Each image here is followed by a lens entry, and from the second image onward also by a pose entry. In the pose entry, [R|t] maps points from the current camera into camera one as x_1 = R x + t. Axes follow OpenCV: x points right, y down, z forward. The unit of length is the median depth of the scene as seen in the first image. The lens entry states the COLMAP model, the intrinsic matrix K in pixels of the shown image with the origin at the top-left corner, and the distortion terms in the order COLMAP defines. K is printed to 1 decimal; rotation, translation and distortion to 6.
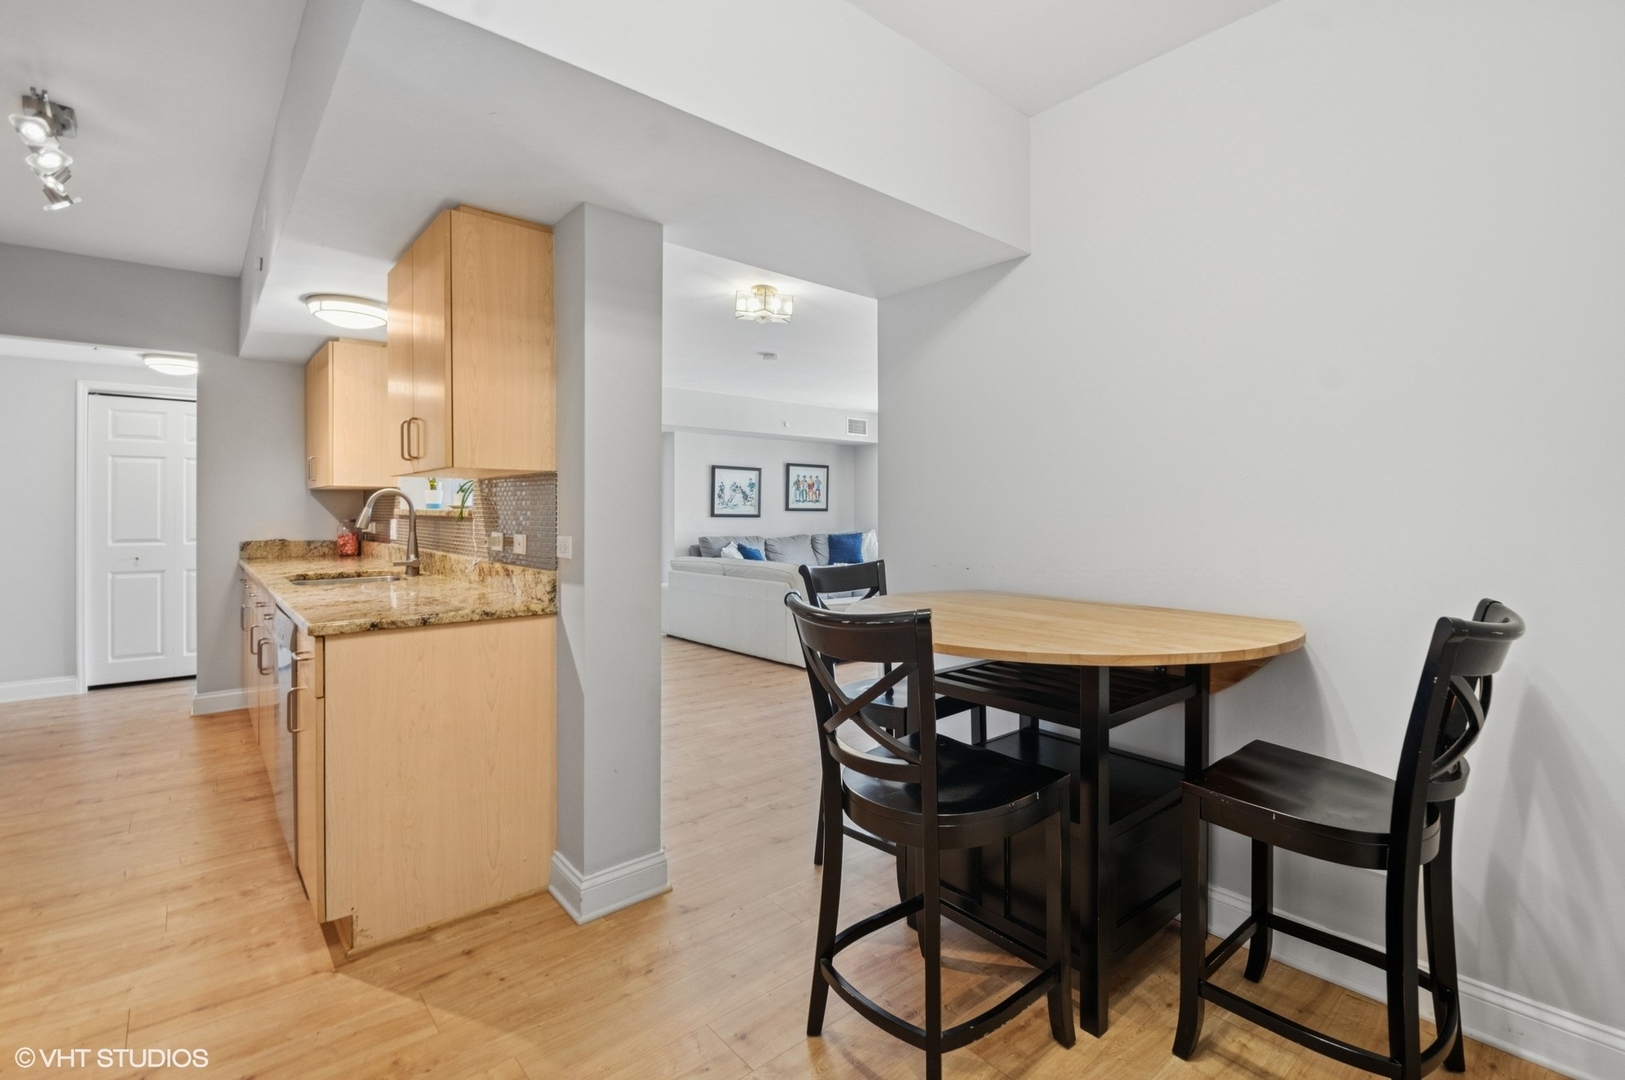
lens RADIAL K [[744.7, 0, 820.3], [0, 744.7, 519.5], [0, 0, 1]] dist [0.000593, 0.000014]
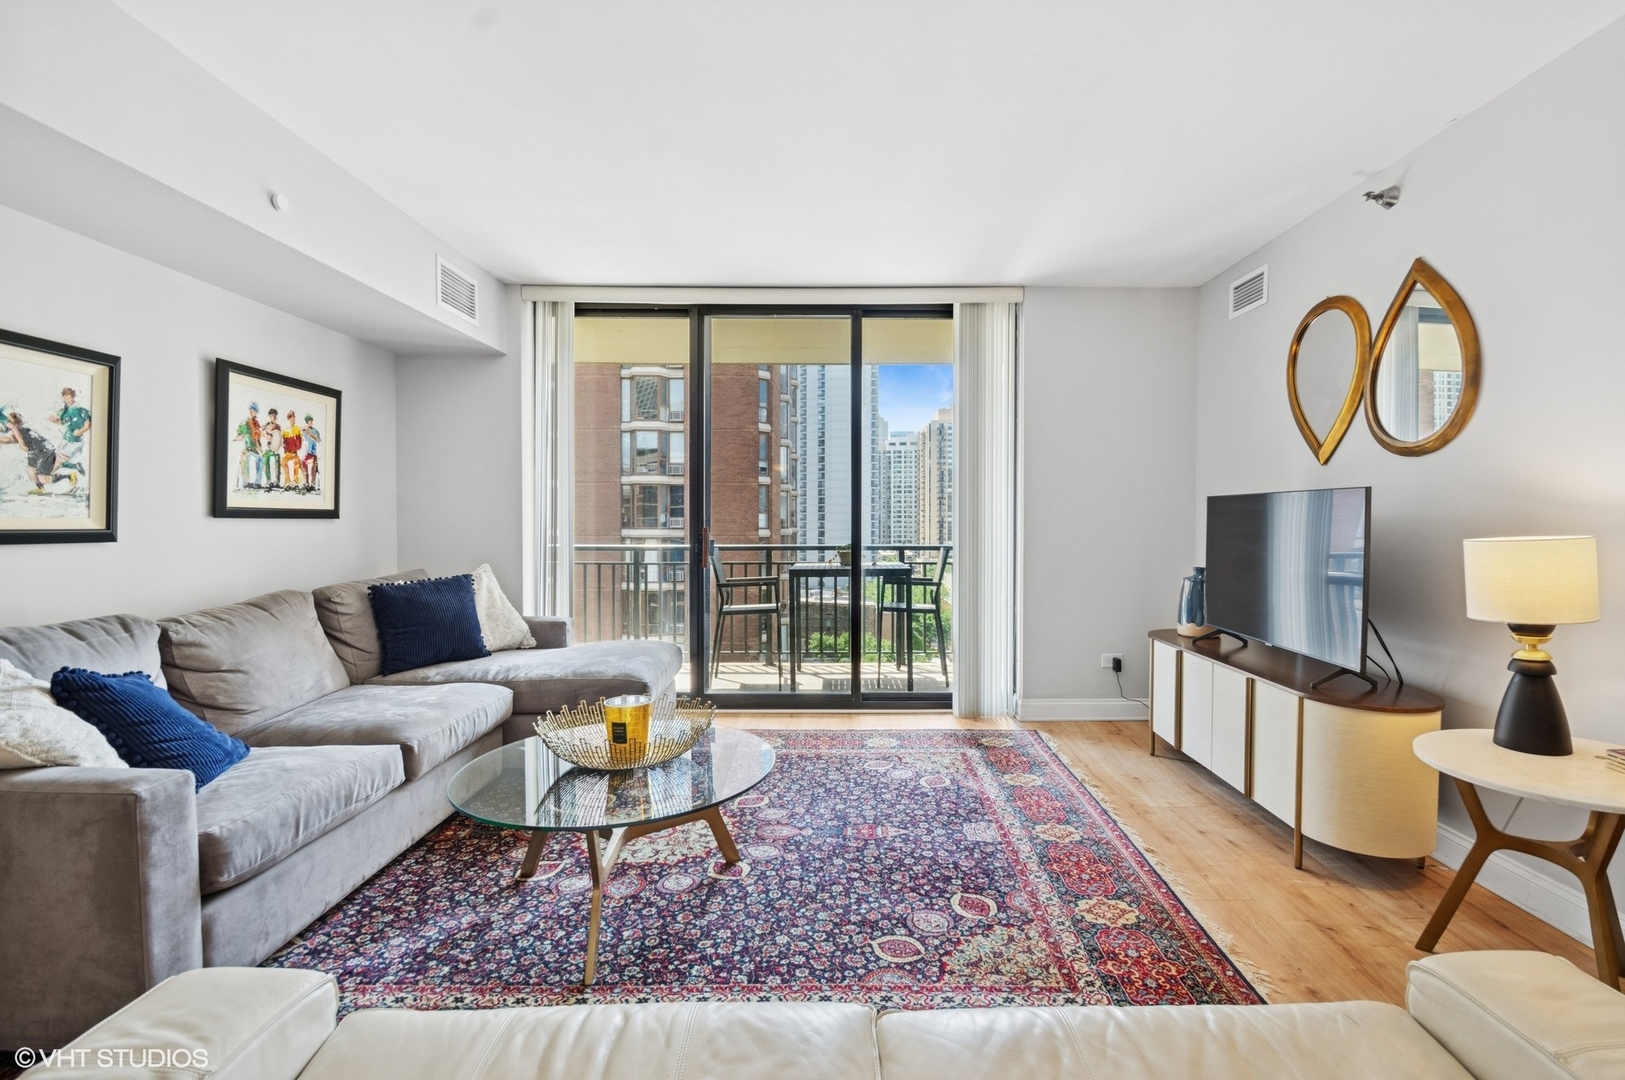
lens RADIAL K [[744.7, 0, 820.3], [0, 744.7, 519.5], [0, 0, 1]] dist [0.000593, 0.000014]
pose [[0.663929, -0.003811, 0.747786, -0.109406], [0.011482, 0.999921, -0.005099, -0.005967], [-0.747707, 0.011971, 0.663921, 0.613248]]
